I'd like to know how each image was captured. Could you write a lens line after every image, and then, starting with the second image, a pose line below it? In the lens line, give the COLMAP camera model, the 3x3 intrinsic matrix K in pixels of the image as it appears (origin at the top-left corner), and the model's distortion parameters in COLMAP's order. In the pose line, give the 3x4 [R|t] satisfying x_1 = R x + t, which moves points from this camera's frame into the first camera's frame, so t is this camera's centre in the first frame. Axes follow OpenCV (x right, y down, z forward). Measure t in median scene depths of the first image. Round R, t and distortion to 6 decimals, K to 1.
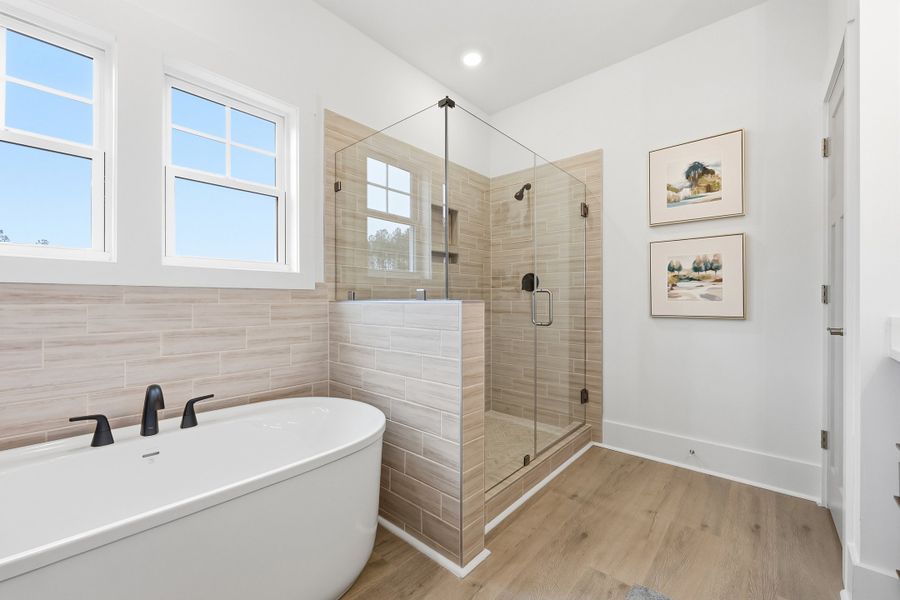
lens RADIAL K [[361.9, 0, 450.0], [0, 361.9, 300.0], [0, 0, 1]] dist [-0.001390, -0.000269]
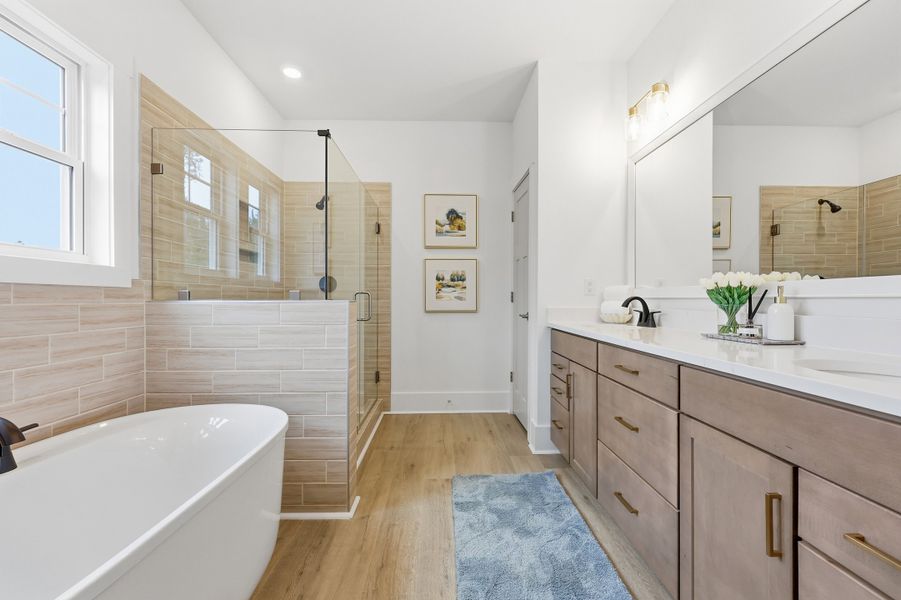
lens RADIAL K [[362.3, 0, 450.5], [0, 362.3, 300.0], [0, 0, 1]] dist [-0.001390, -0.000269]
pose [[0.731533, 0.000664, 0.681806, -0.383634], [-0.001003, 0.999999, 0.000102, -0.000332], [-0.681805, -0.000759, 0.731533, -0.111796]]
